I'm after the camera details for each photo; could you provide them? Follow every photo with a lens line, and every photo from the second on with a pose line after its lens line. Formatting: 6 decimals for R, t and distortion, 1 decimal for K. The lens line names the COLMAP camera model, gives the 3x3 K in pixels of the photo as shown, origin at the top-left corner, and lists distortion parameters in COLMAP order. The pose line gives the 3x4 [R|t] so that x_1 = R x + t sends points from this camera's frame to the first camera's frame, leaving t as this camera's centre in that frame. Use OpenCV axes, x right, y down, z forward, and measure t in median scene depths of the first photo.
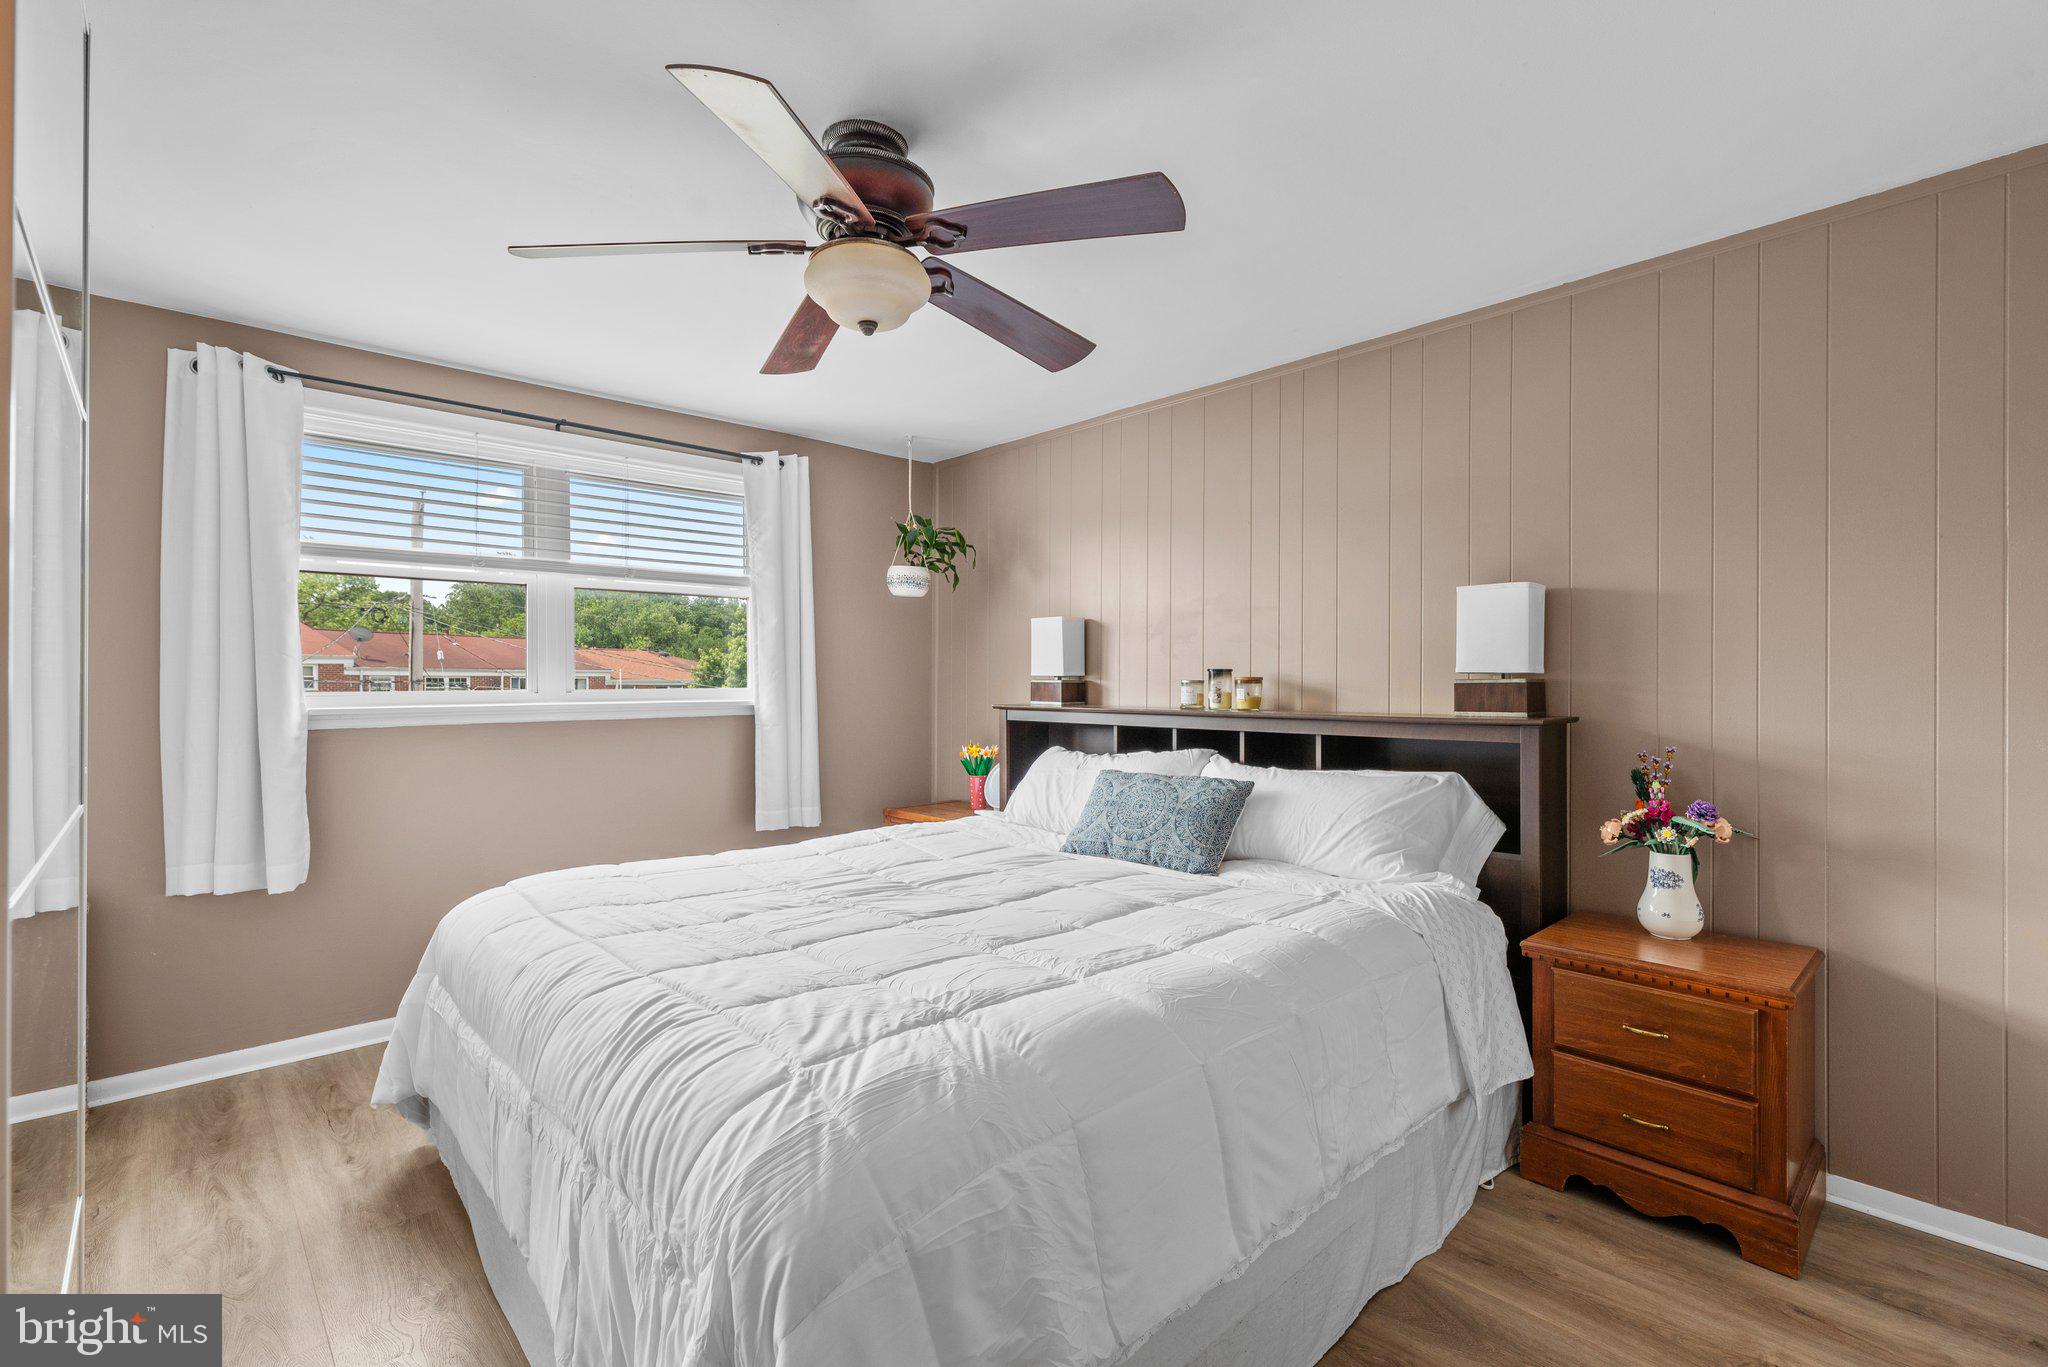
lens RADIAL K [[927.5, 0, 1030.4], [0, 927.5, 680.2], [0, 0, 1]] dist [0.004804, 0.000529]
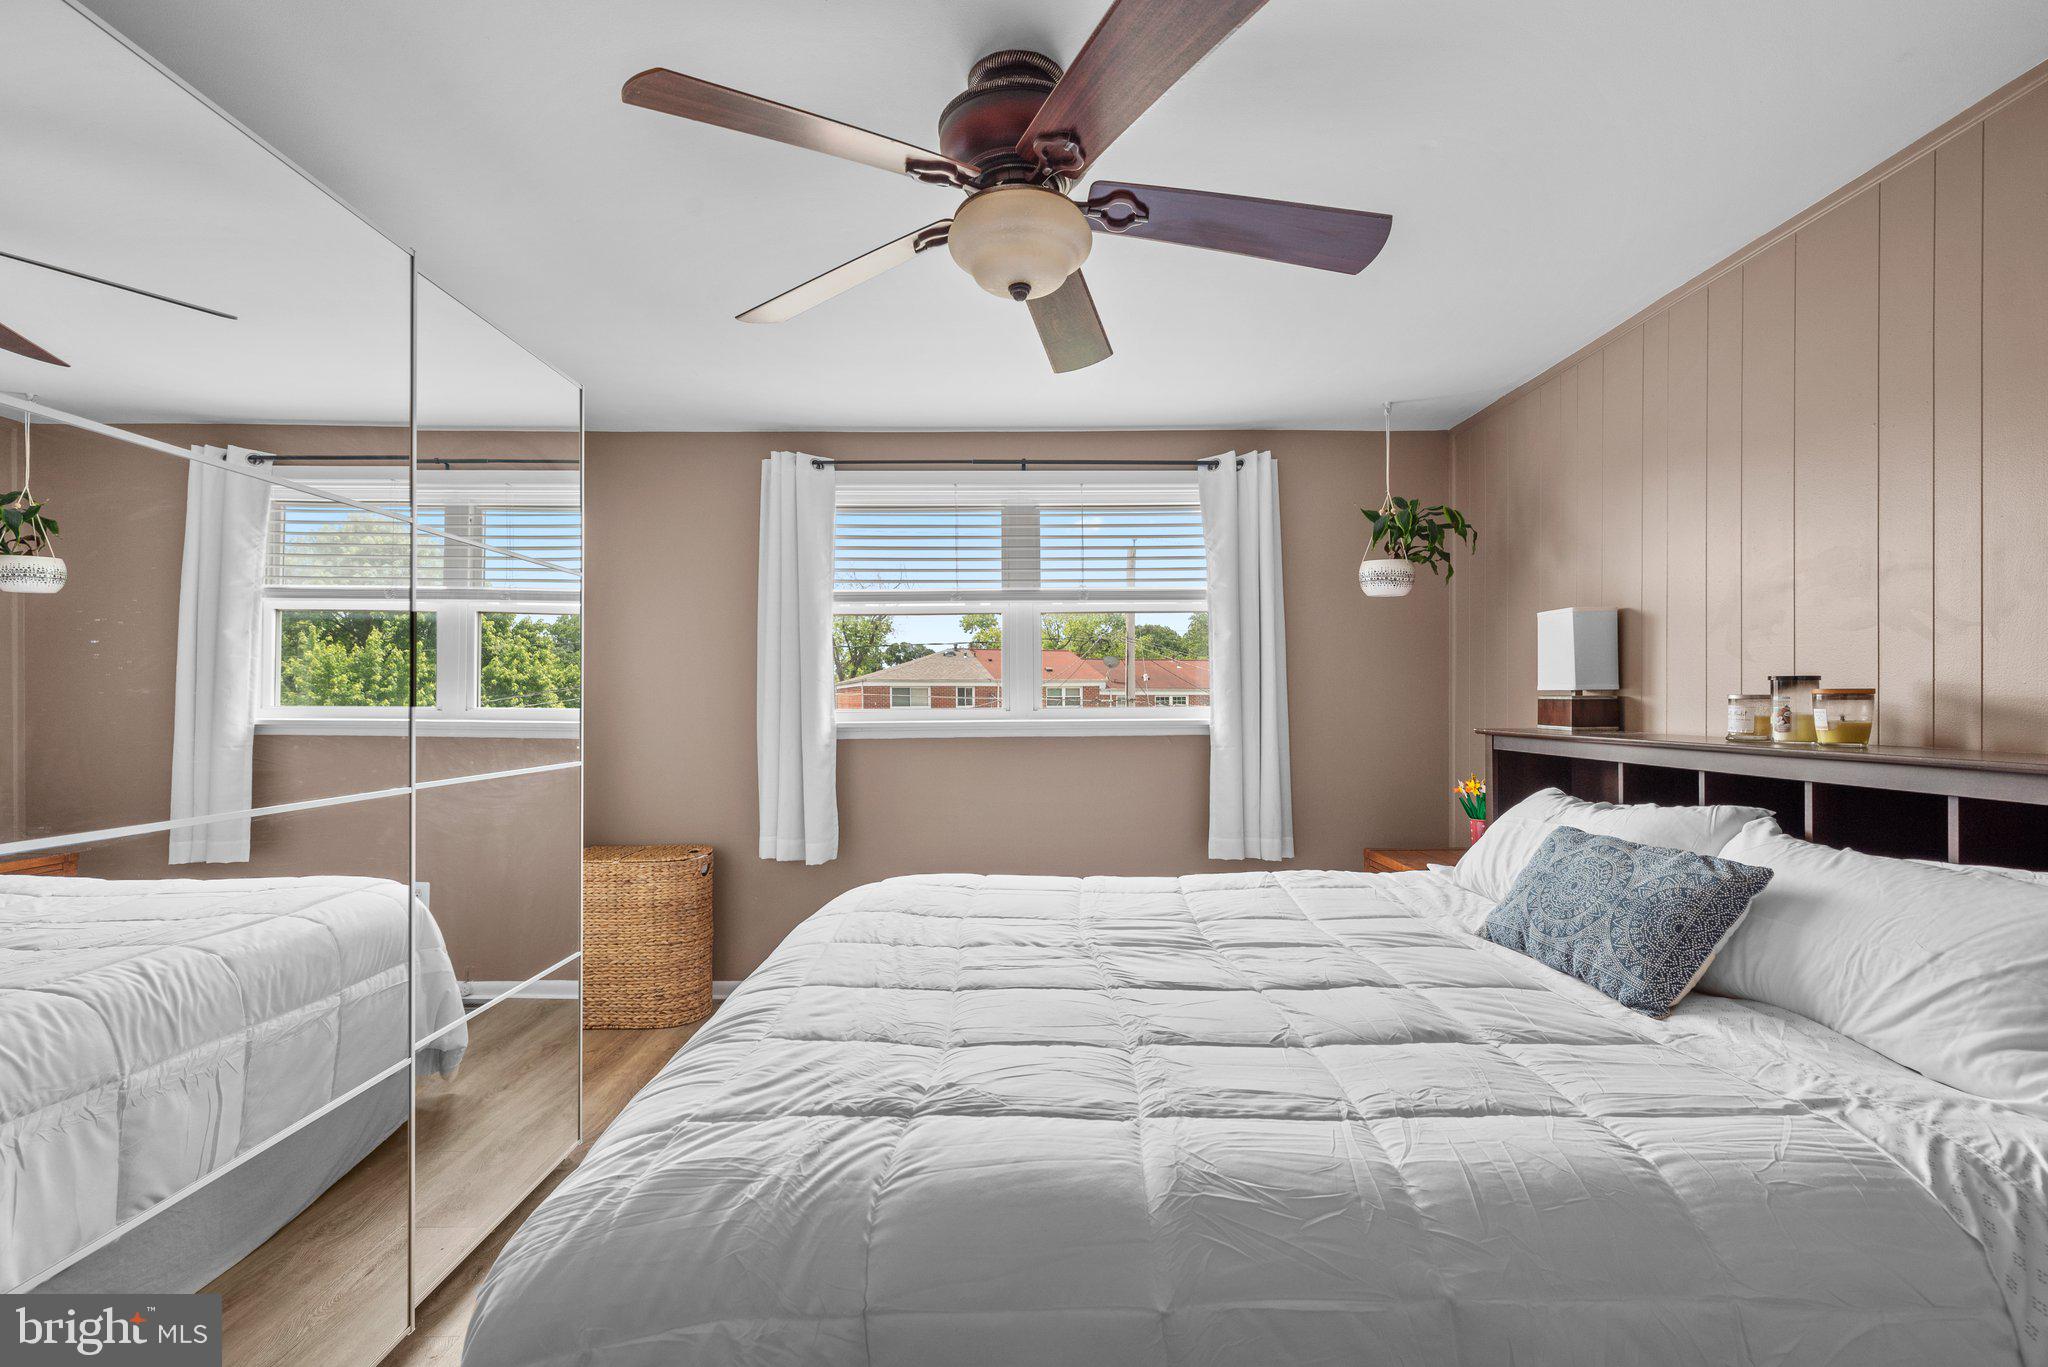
lens RADIAL K [[926.9, 0, 1020.8], [0, 926.9, 696.6], [0, 0, 1]] dist [-0.000537, 0.000077]
pose [[0.734591, -0.005743, -0.678486, 0.247762], [0.004703, 0.999983, -0.003372, 0.000832], [0.678494, -0.000714, 0.734605, 0.219374]]
